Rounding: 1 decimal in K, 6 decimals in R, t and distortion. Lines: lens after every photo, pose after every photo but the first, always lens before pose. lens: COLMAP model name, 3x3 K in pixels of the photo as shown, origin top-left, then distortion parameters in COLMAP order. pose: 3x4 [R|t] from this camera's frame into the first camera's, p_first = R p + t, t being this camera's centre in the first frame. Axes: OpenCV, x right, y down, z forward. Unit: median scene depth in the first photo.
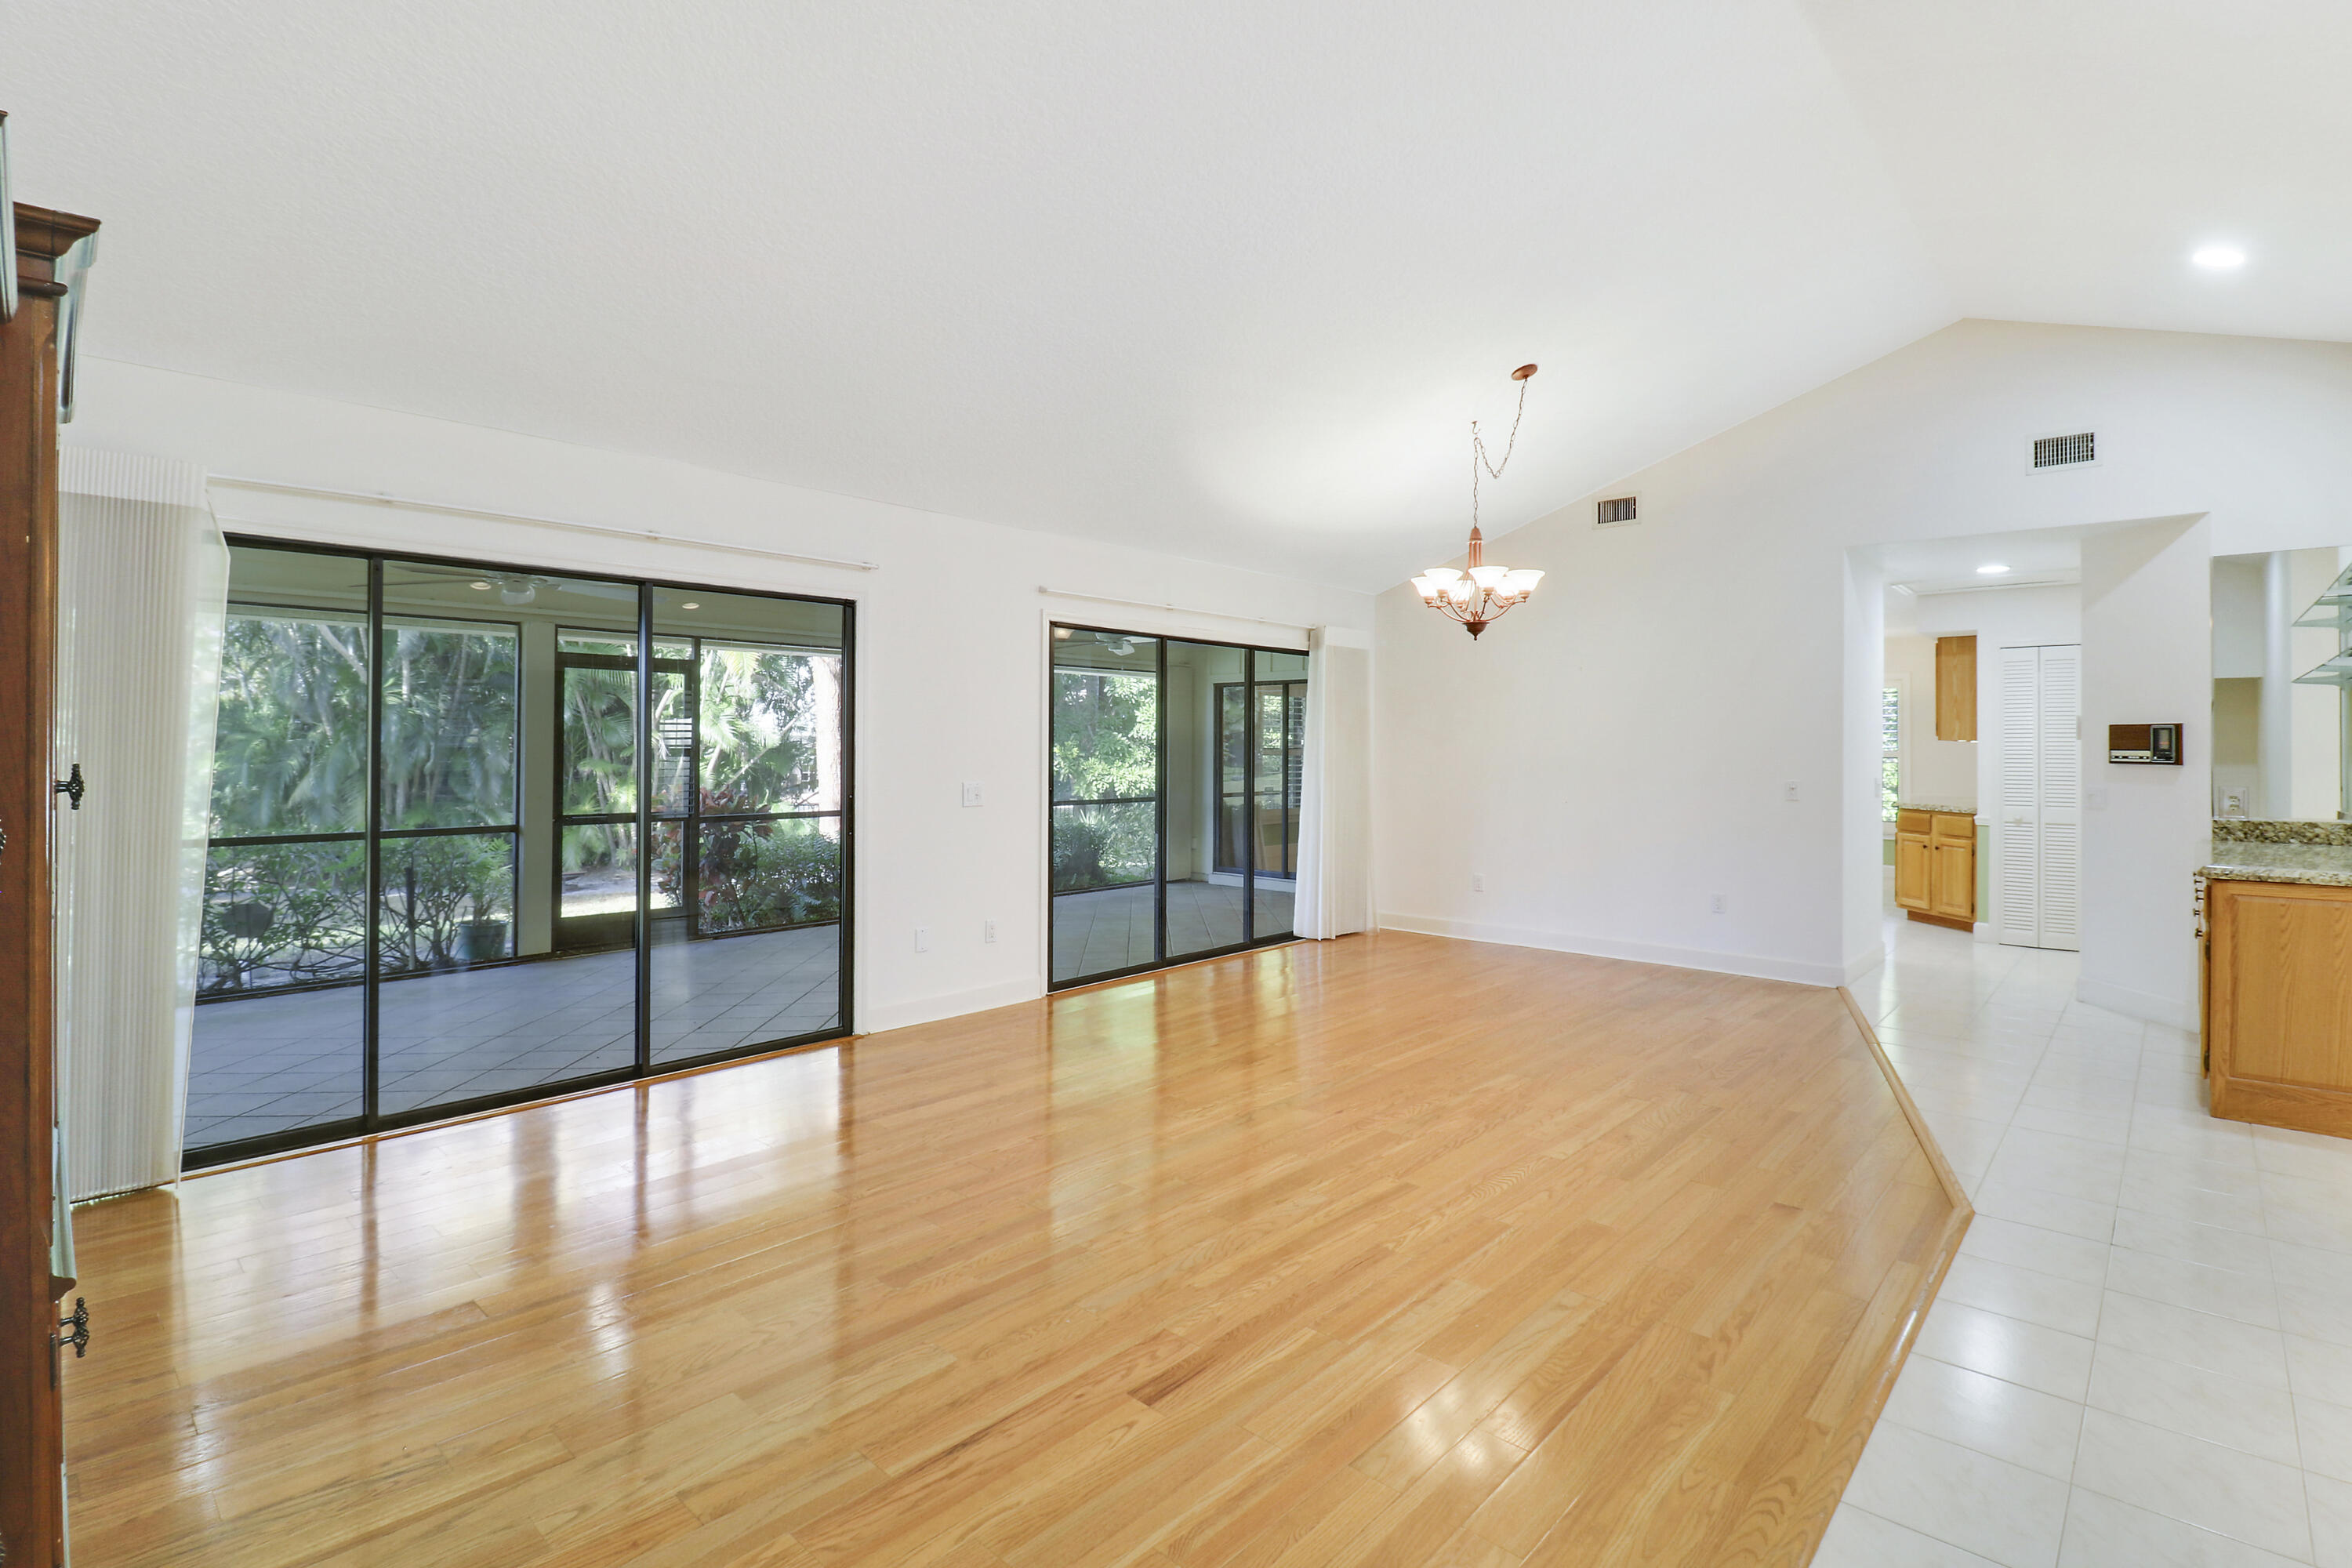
lens RADIAL K [[1085.8, 0, 1188.3], [0, 1085.8, 748.3], [0, 0, 1]] dist [0.001201, -0.003583]
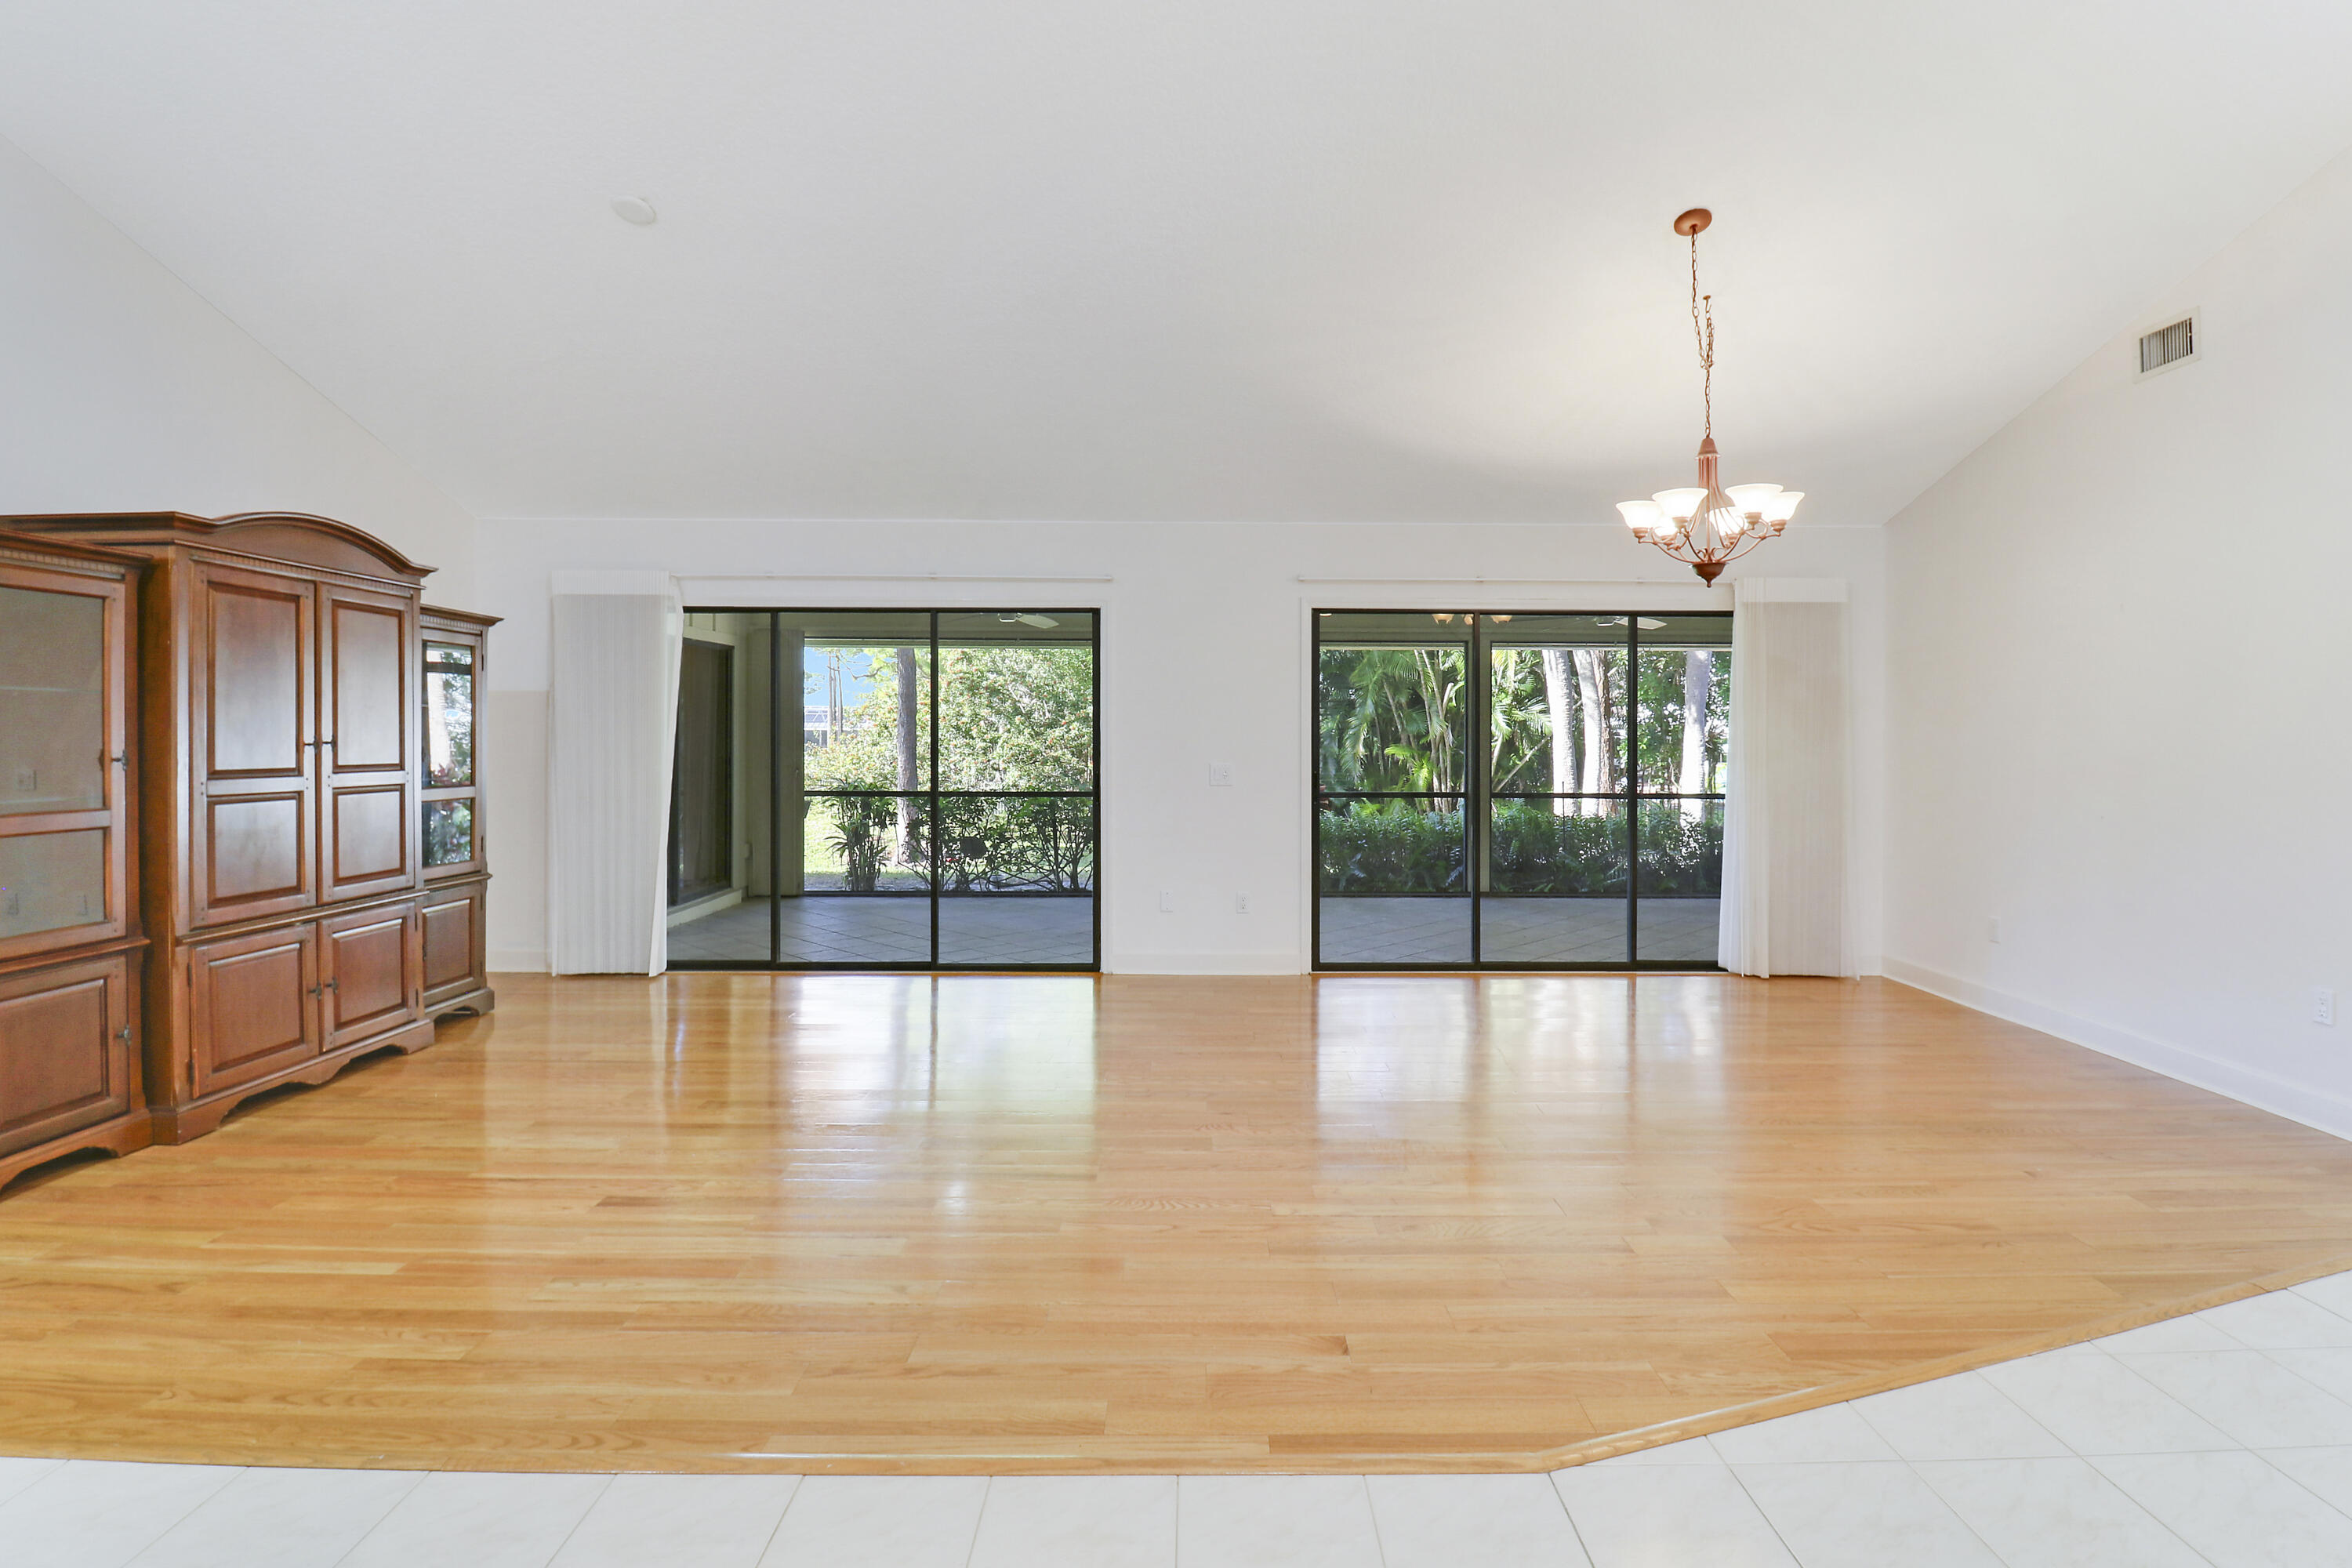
lens RADIAL K [[1085.8, 0, 1223.7], [0, 1085.8, 742.3], [0, 0, 1]] dist [0.001201, -0.003583]
pose [[0.693085, 0.007161, -0.720821, 0.645501], [-0.004537, 0.999974, 0.005572, 0.004787], [0.720842, -0.000592, 0.693099, 0.269882]]
